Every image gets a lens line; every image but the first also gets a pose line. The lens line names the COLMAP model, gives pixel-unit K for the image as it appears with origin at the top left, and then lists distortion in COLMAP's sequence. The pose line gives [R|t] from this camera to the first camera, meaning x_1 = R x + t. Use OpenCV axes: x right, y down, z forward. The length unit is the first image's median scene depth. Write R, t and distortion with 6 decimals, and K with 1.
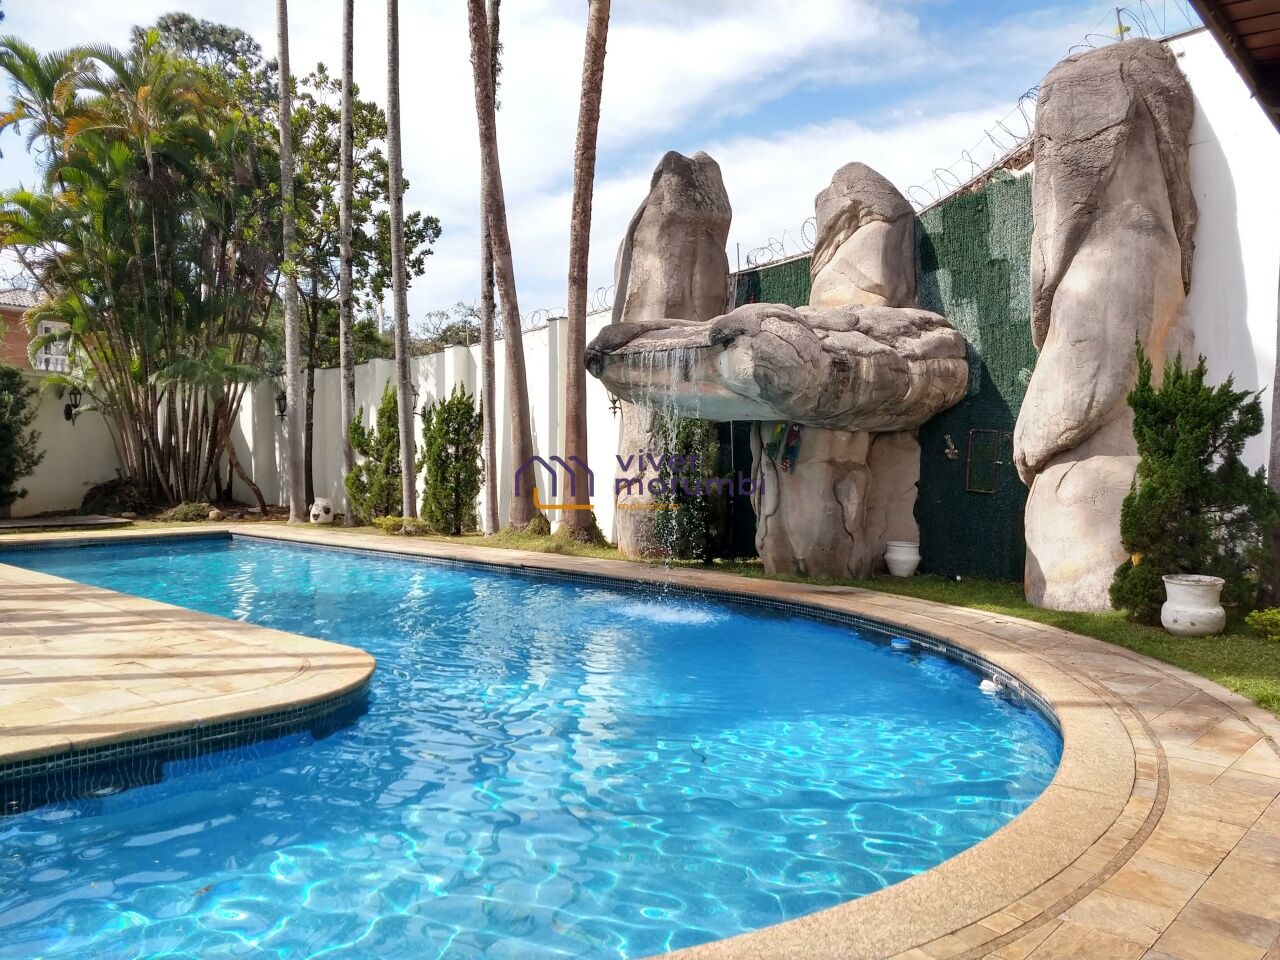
lens RADIAL K [[986.2, 0, 641.6], [0, 986.2, 522.5], [0, 0, 1]] dist [-0.002043, -0.067963]
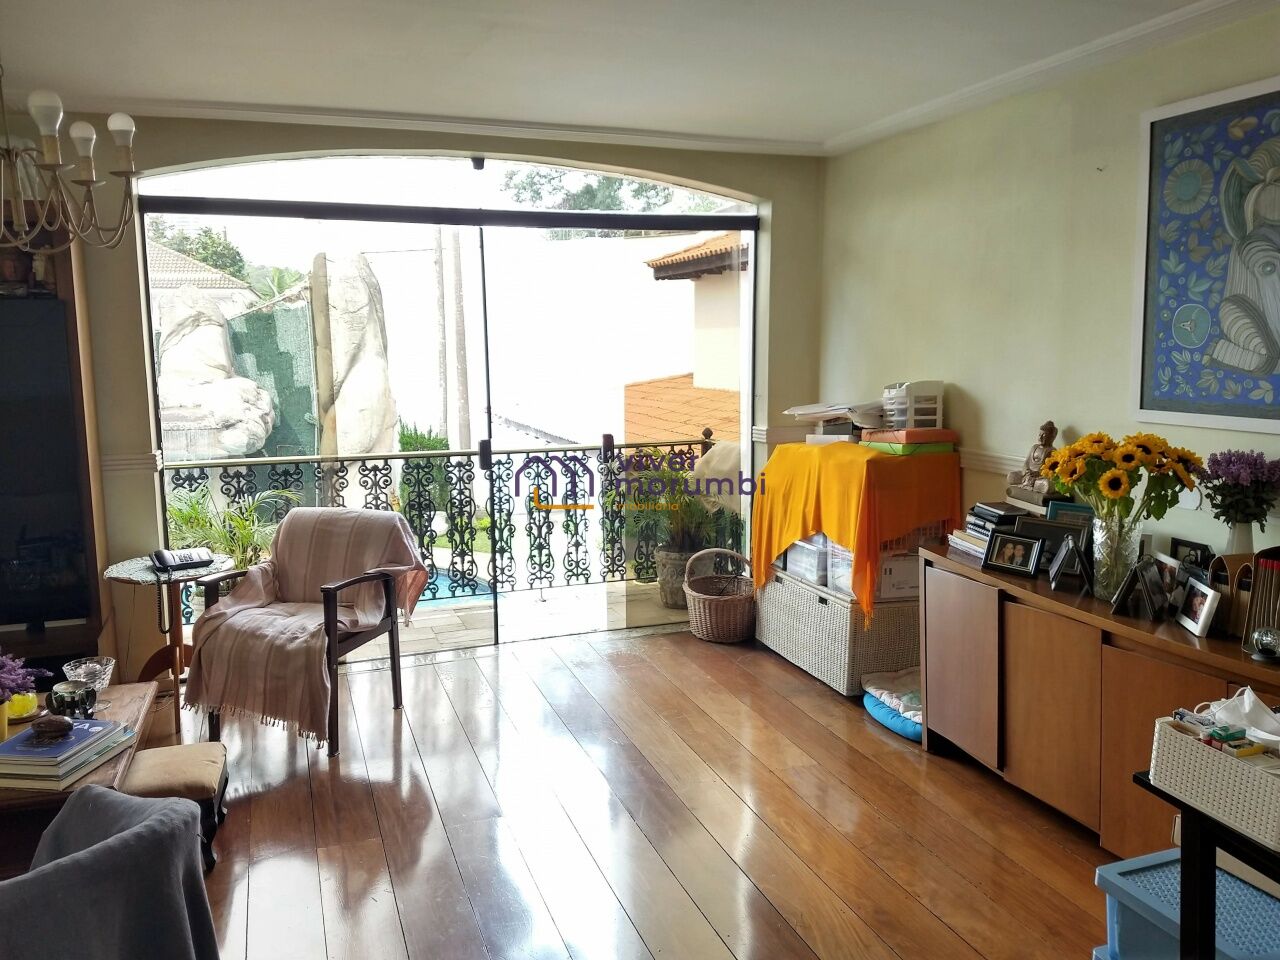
lens RADIAL K [[995.0, 0, 623.3], [0, 995.0, 487.7], [0, 0, 1]] dist [0.257530, -0.449151]
pose [[0.464392, -0.142066, 0.874161, -1.050361], [0.060491, 0.989833, 0.128729, -0.227315], [-0.883561, -0.006902, 0.468265, -0.451131]]
